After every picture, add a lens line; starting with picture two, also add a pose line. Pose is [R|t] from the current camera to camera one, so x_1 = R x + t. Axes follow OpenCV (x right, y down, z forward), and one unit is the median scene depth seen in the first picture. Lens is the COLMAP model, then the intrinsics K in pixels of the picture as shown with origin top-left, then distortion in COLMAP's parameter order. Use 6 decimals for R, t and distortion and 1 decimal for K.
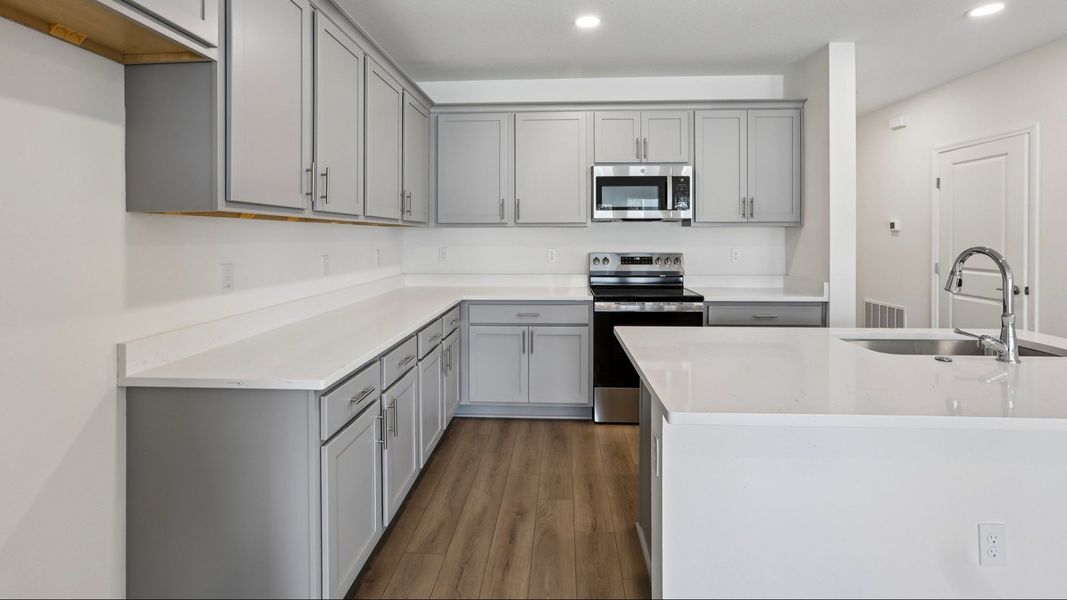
lens RADIAL K [[488.4, 0, 533.4], [0, 488.4, 235.7], [0, 0, 1]] dist [-0.021341, 0.009817]
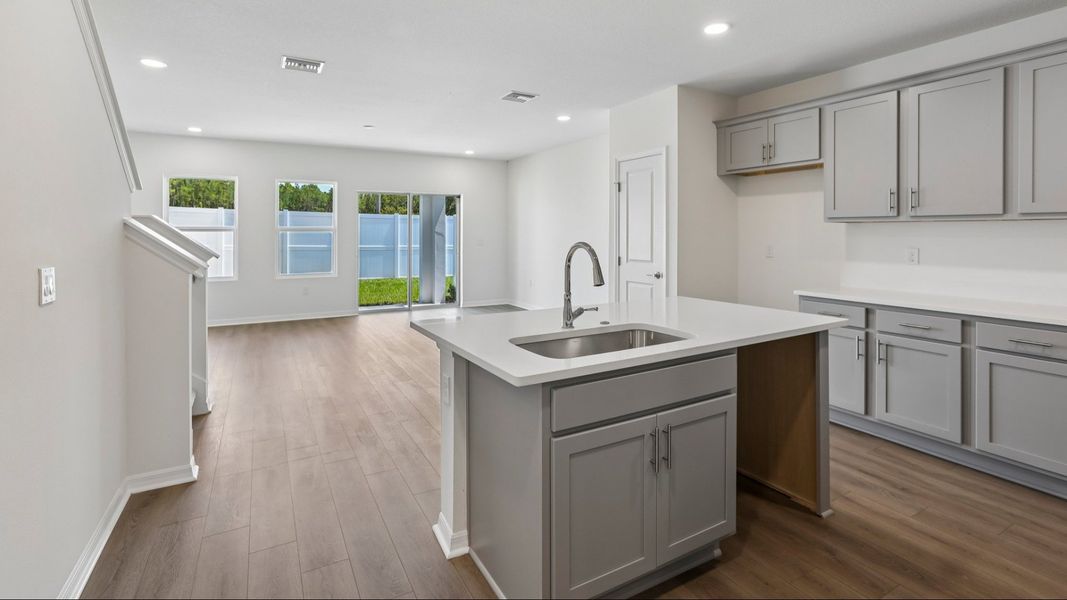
lens RADIAL K [[488.4, 0, 534.1], [0, 488.4, 232.1], [0, 0, 1]] dist [-0.021341, 0.009817]
pose [[-0.838225, 0.000079, -0.545324, 0.798678], [0.001383, 0.999997, -0.001980, 0.001201], [0.545322, -0.002414, -0.838223, 0.929680]]
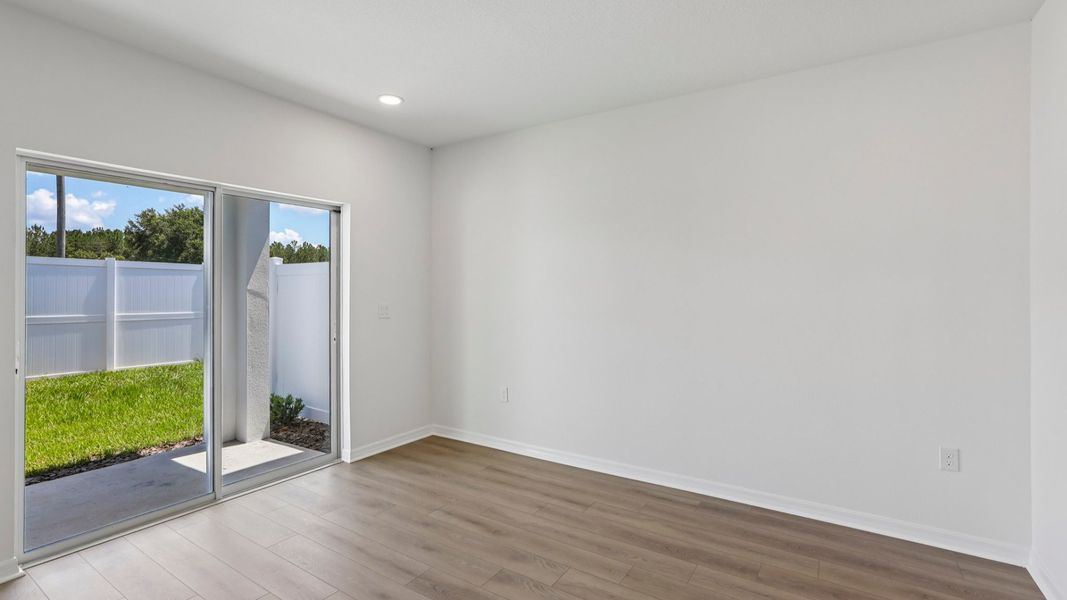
lens RADIAL K [[488.4, 0, 534.6], [0, 488.4, 294.3], [0, 0, 1]] dist [-0.021341, 0.009817]
pose [[-0.493139, 0.007481, -0.869918, 0.503440], [0.002086, 0.999970, 0.007417, -0.003597], [0.869948, 0.001843, -0.493140, -0.393499]]
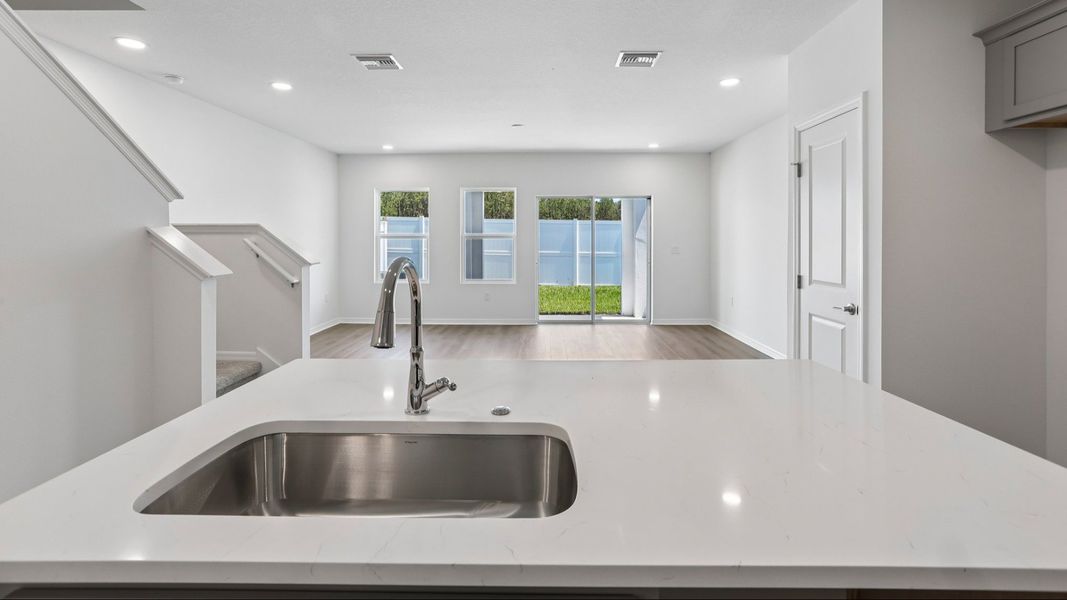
lens RADIAL K [[488.4, 0, 537.9], [0, 488.4, 239.4], [0, 0, 1]] dist [-0.021341, 0.009817]
pose [[-0.999023, 0.002970, -0.044093, 0.371961], [0.003026, 0.999995, -0.001192, 0.000820], [0.044089, -0.001324, -0.999027, 0.786011]]
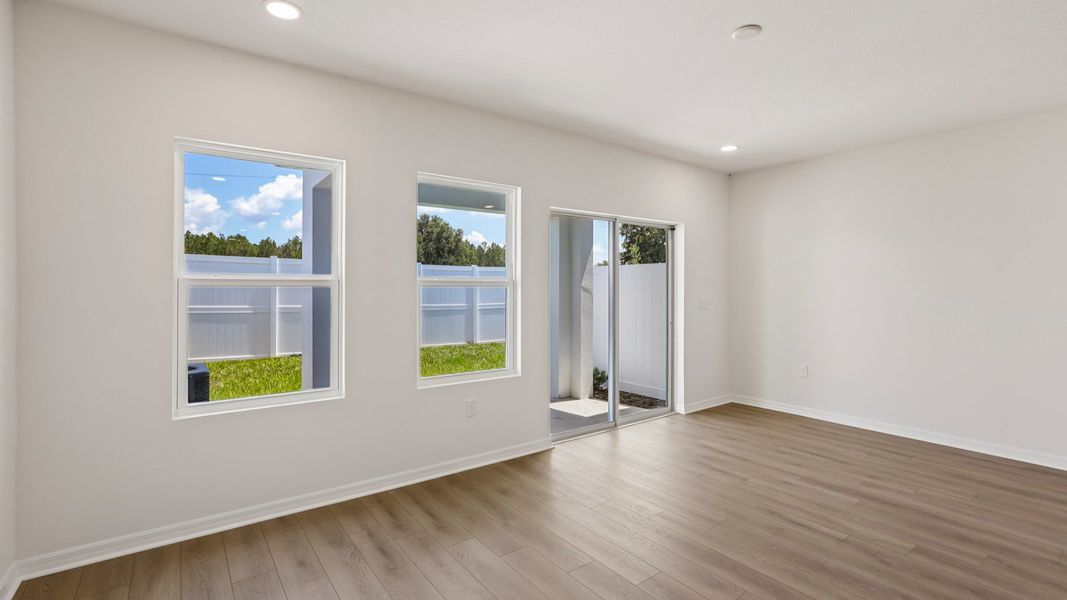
lens RADIAL K [[488.4, 0, 533.5], [0, 488.4, 292.2], [0, 0, 1]] dist [-0.021341, 0.009817]
pose [[-0.765125, 0.008727, -0.643823, 1.029568], [0.003287, 0.999948, 0.009648, -0.005947], [0.643873, 0.005266, -0.765114, -0.449623]]
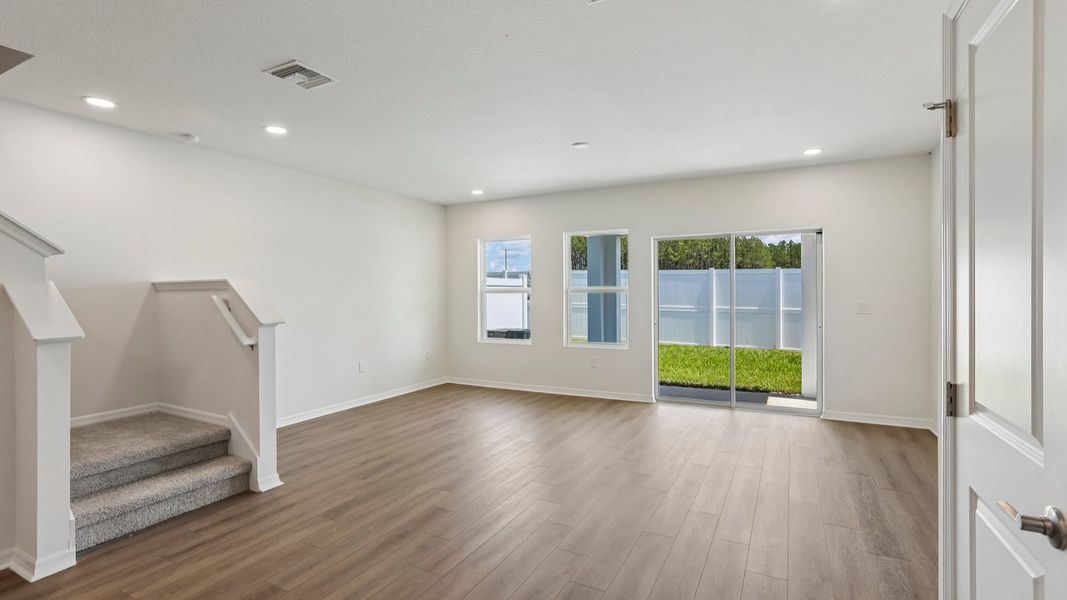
lens RADIAL K [[488.4, 0, 535.3], [0, 488.4, 298.8], [0, 0, 1]] dist [-0.021341, 0.009817]
pose [[-0.912137, 0.003625, 0.409869, -0.018648], [0.007509, 0.999941, 0.007867, -0.000591], [-0.409816, 0.010253, -0.912111, 0.358203]]
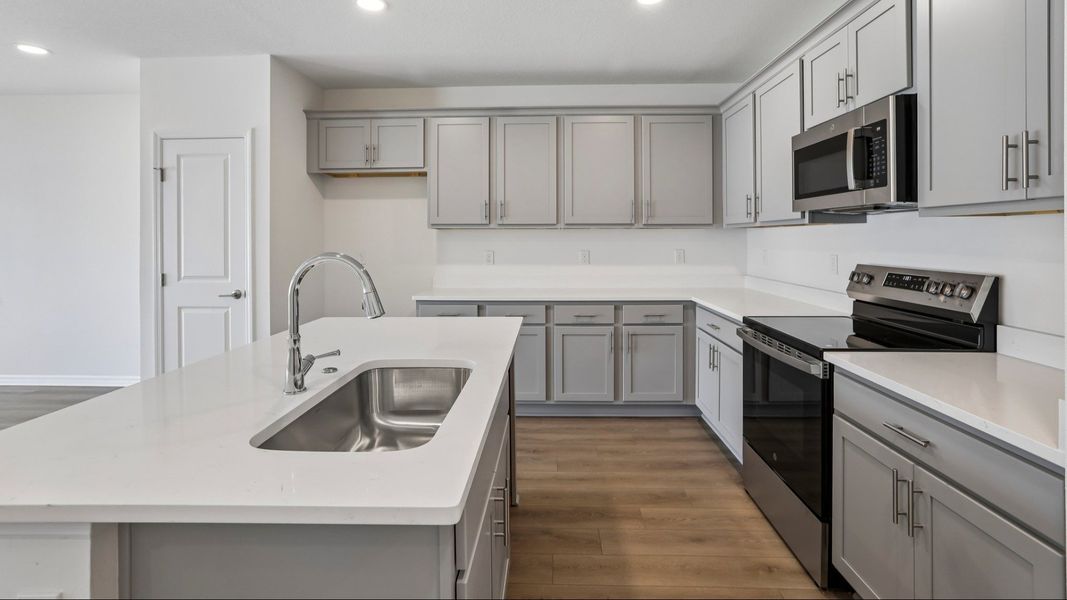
lens RADIAL K [[488.4, 0, 528.5], [0, 488.4, 243.4], [0, 0, 1]] dist [-0.021341, 0.009817]
pose [[0.005928, 0.013486, -0.999891, 0.810689], [0.005526, 0.999893, 0.013519, -0.001013], [0.999967, -0.005606, 0.005853, 0.625568]]
